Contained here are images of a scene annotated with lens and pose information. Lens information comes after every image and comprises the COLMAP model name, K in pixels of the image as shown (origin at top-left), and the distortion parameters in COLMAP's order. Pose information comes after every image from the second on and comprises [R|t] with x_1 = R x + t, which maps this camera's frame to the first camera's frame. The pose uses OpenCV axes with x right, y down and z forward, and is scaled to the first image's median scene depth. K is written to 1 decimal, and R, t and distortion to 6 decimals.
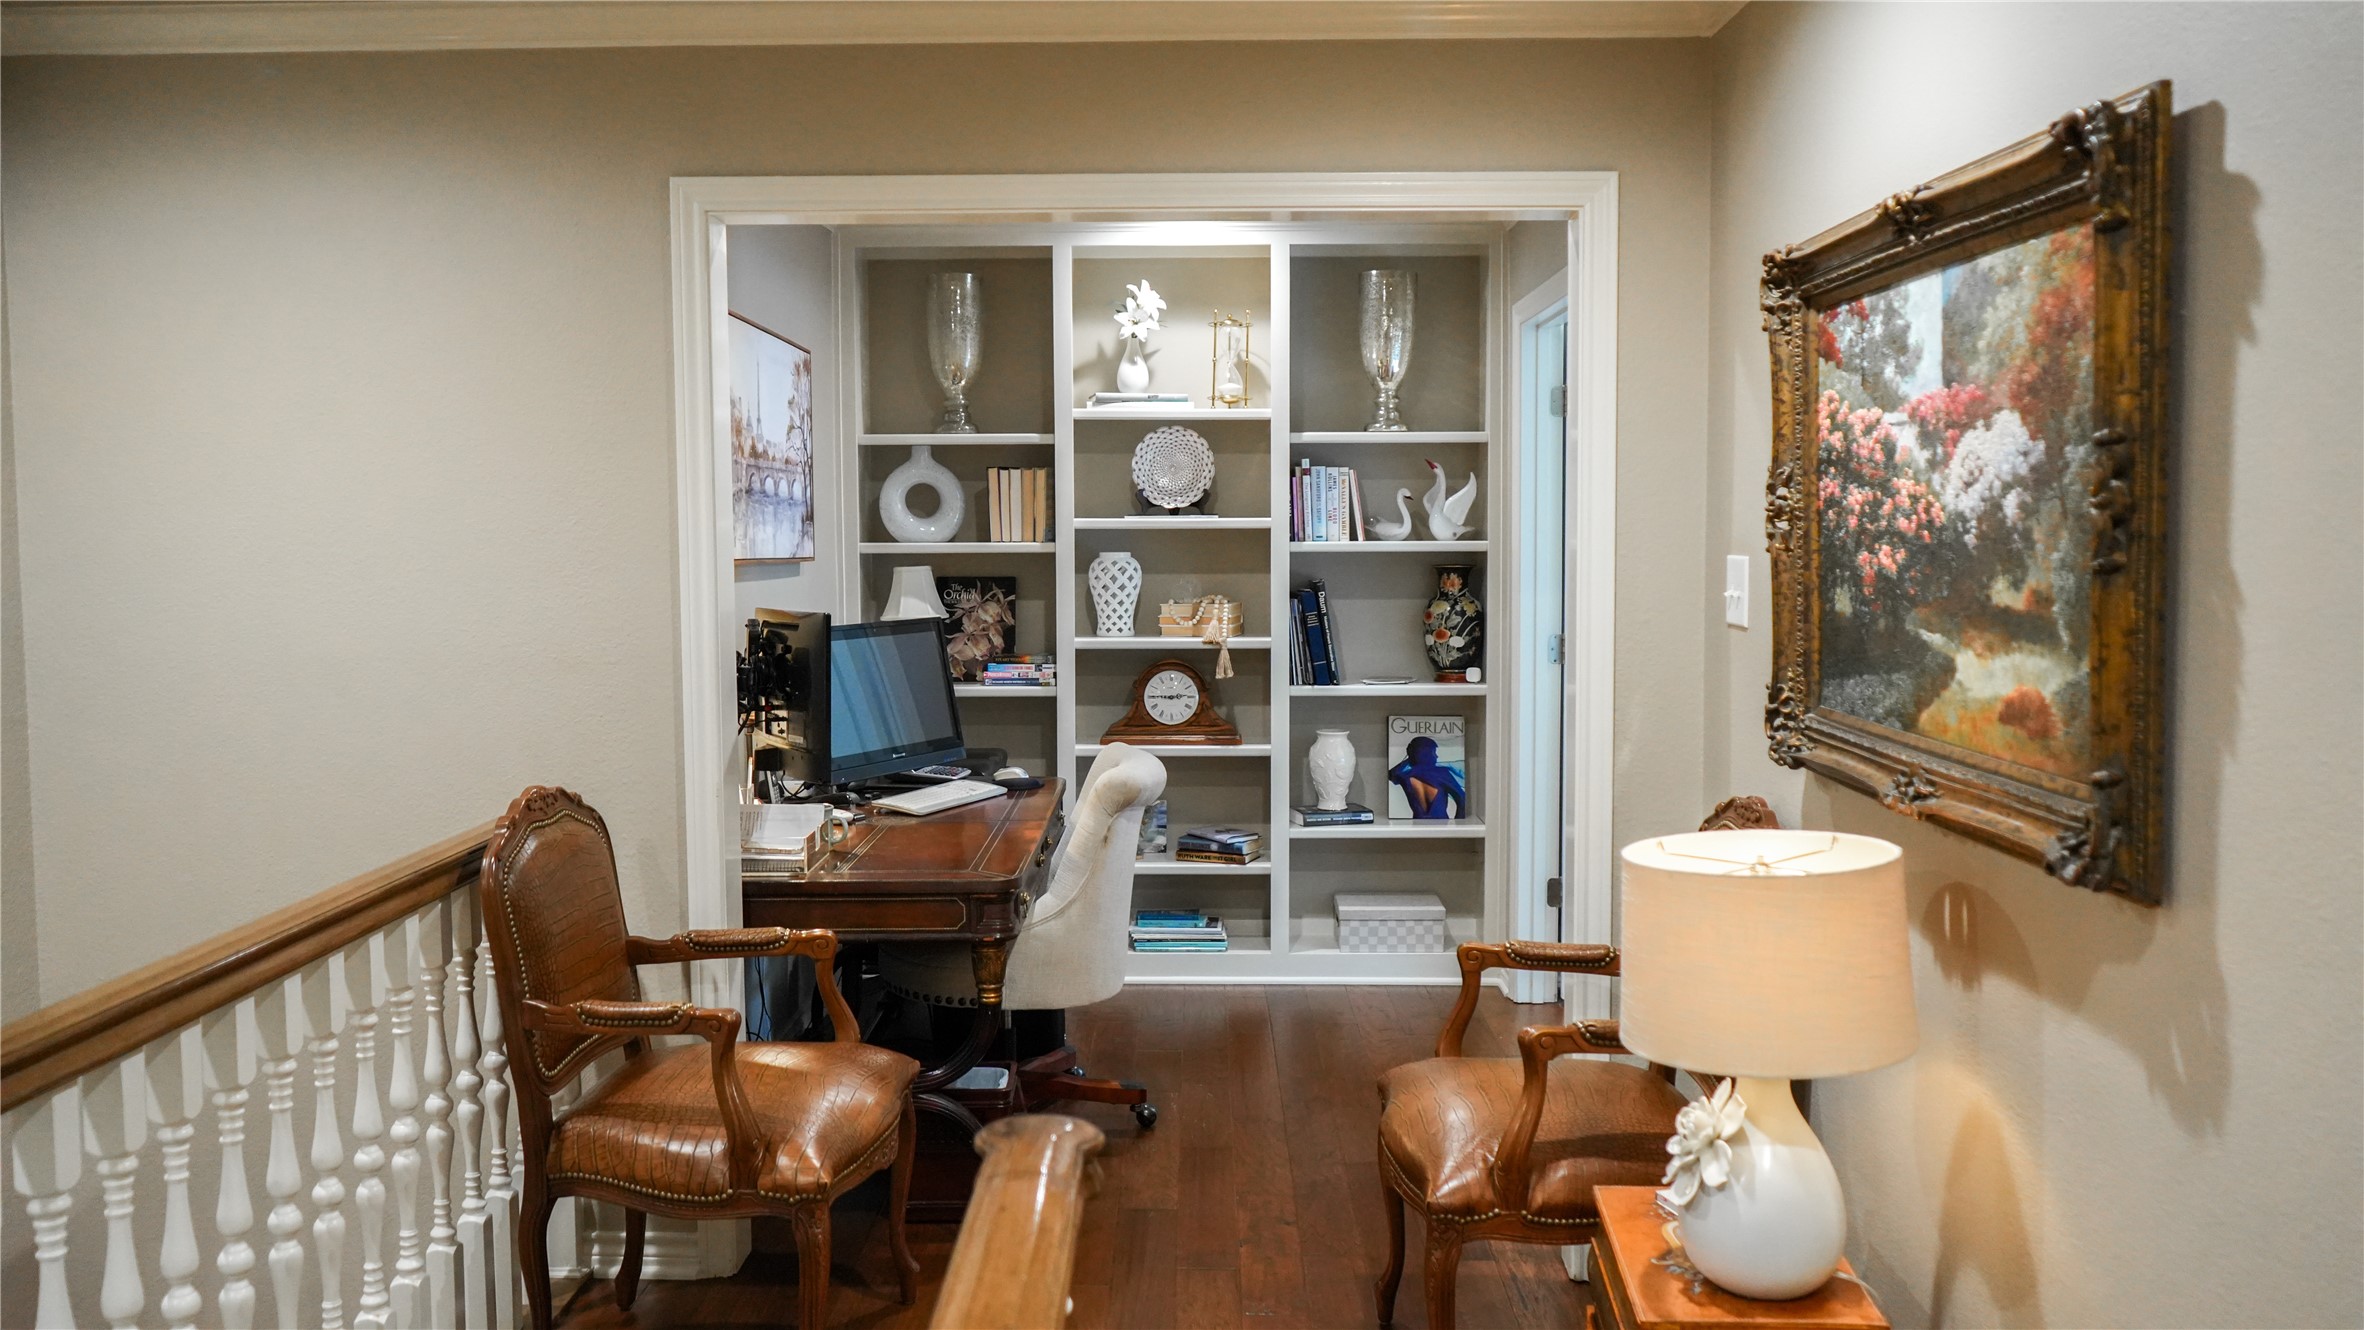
lens RADIAL K [[1878.3, 0, 1177.7], [0, 1878.3, 663.4], [0, 0, 1]] dist [-0.024828, 0.010215]
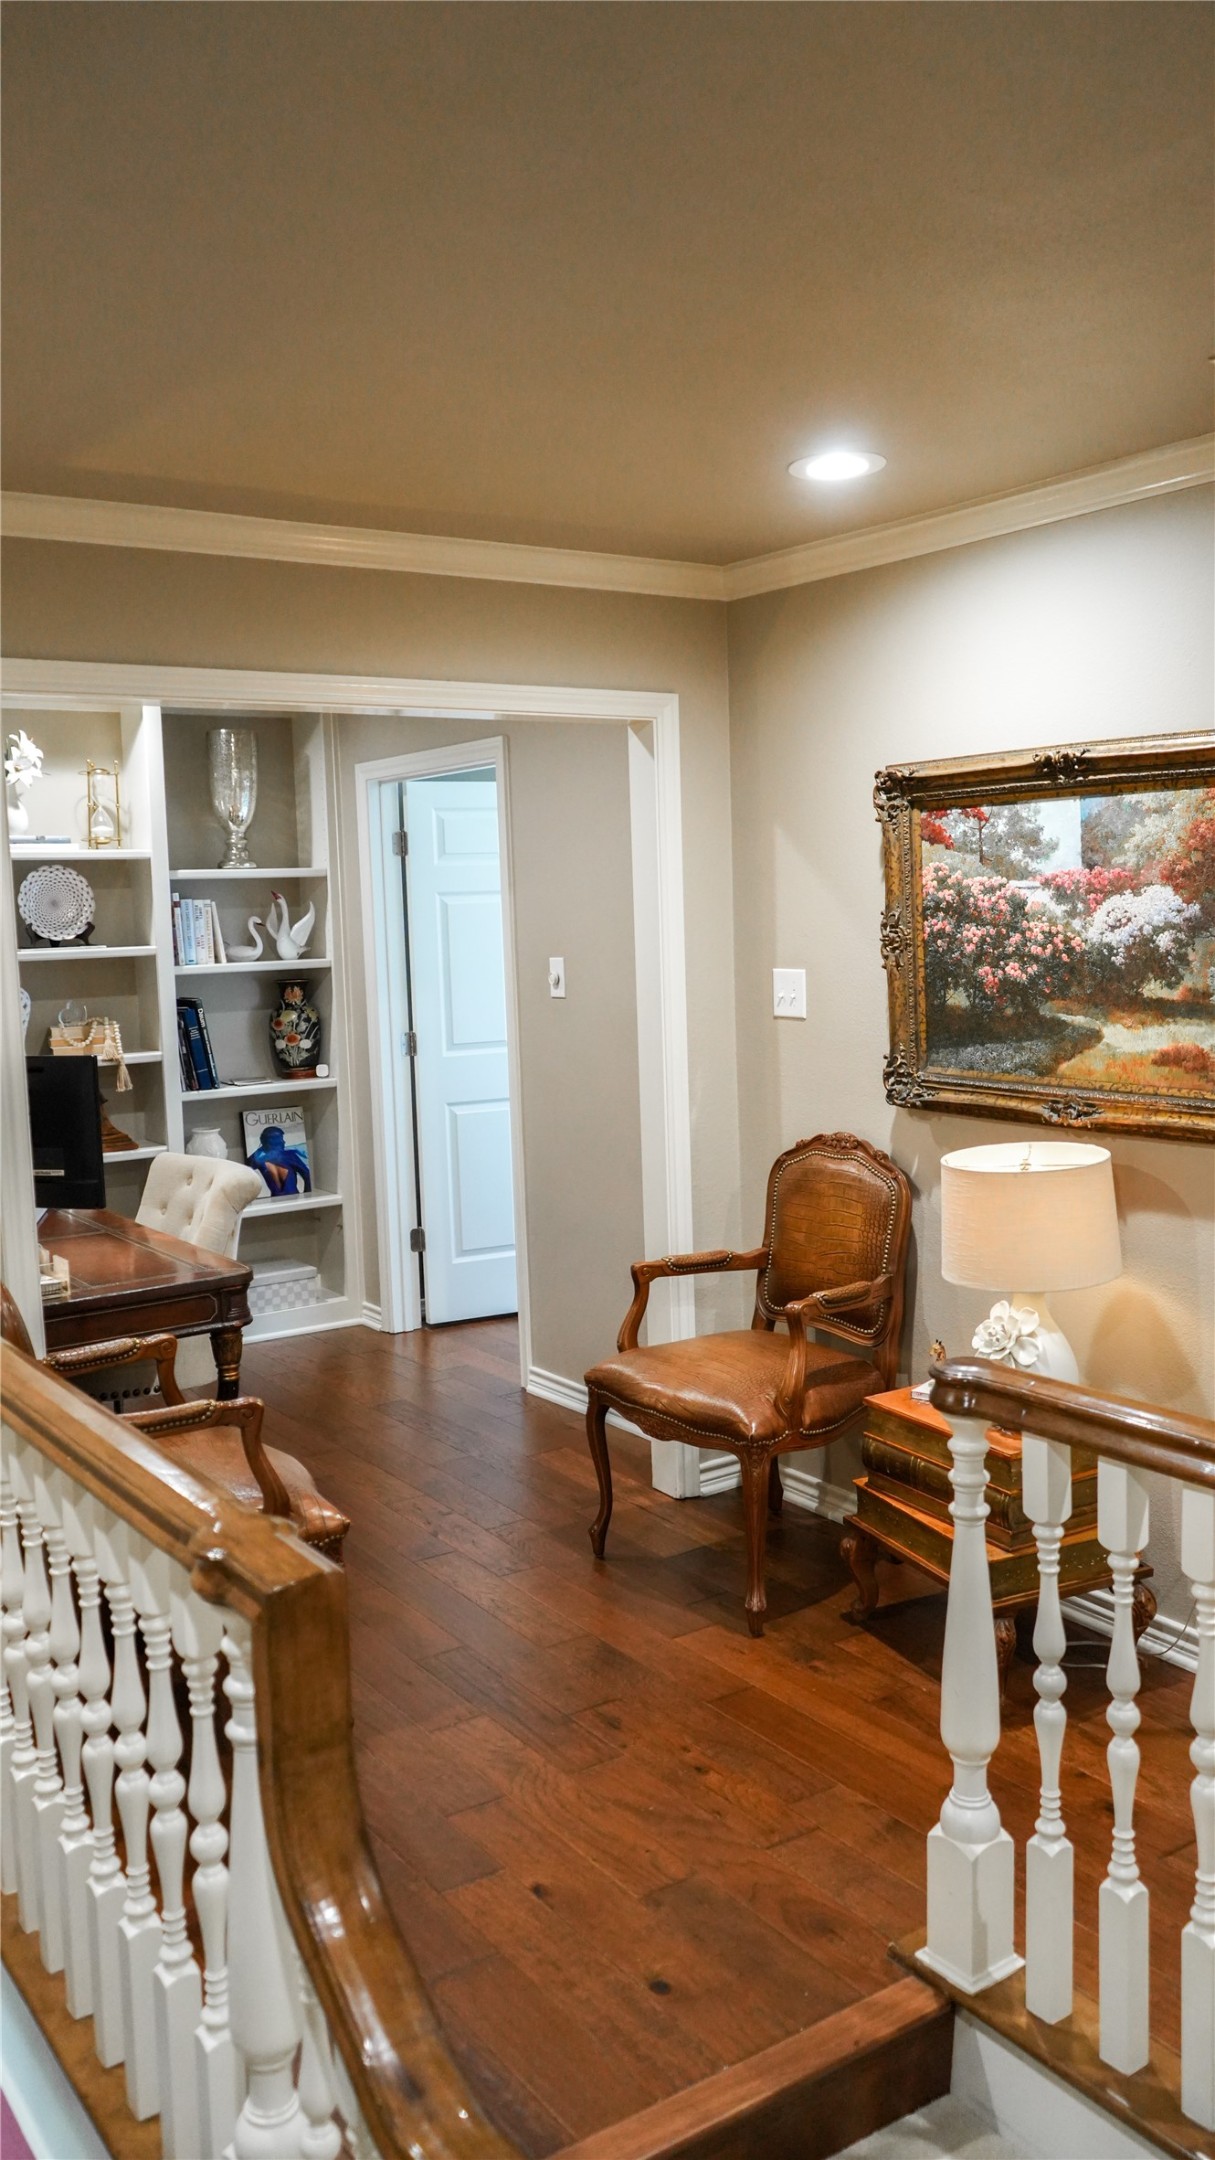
lens RADIAL K [[1716.2, 0, 609.1], [0, 1716.2, 1081.0], [0, 0, 1]] dist [-0.024828, 0.010215]
pose [[0.812441, -0.079958, 0.577535, -0.330425], [0.068794, 0.996779, 0.041225, -0.020130], [-0.578971, 0.006238, 0.815325, 0.000656]]
